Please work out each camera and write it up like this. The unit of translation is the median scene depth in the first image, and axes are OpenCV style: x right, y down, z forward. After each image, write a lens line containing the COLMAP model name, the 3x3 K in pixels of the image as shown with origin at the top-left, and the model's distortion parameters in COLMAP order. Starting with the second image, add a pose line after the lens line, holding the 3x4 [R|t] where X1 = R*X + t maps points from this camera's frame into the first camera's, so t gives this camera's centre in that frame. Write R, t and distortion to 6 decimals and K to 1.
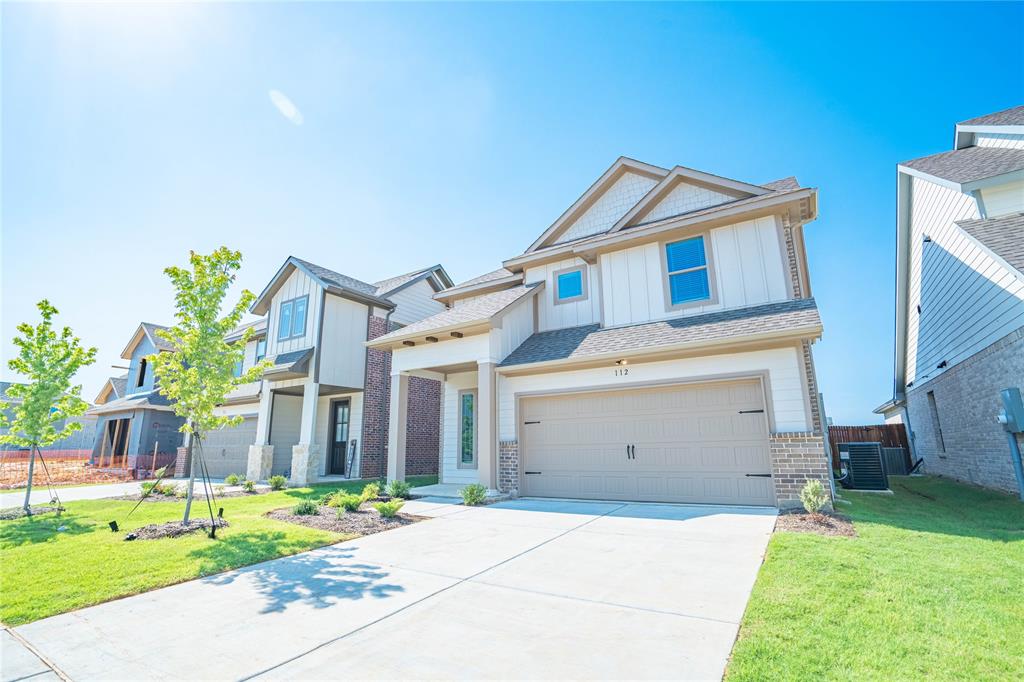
lens RADIAL K [[469.5, 0, 512.4], [0, 469.5, 345.0], [0, 0, 1]] dist [-0.048931, 0.020634]
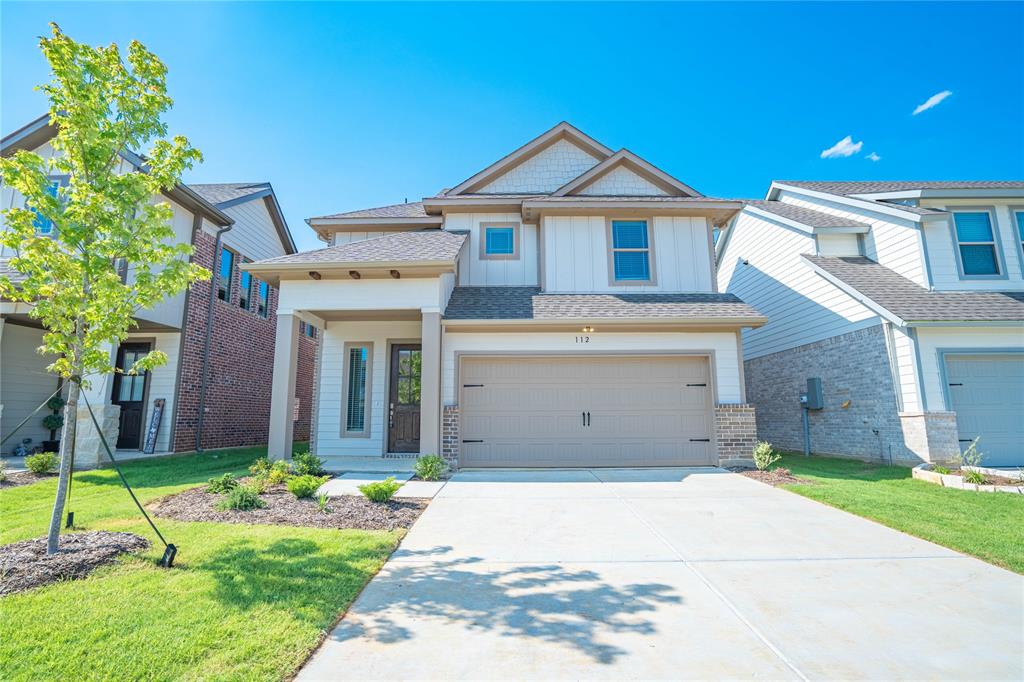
lens RADIAL K [[469.5, 0, 512.4], [0, 469.5, 345.0], [0, 0, 1]] dist [-0.048931, 0.020634]
pose [[0.851288, 0.090961, 0.516754, -0.366469], [-0.122506, 0.992095, 0.027181, 0.055415], [-0.510197, -0.086445, 0.855702, 0.204518]]
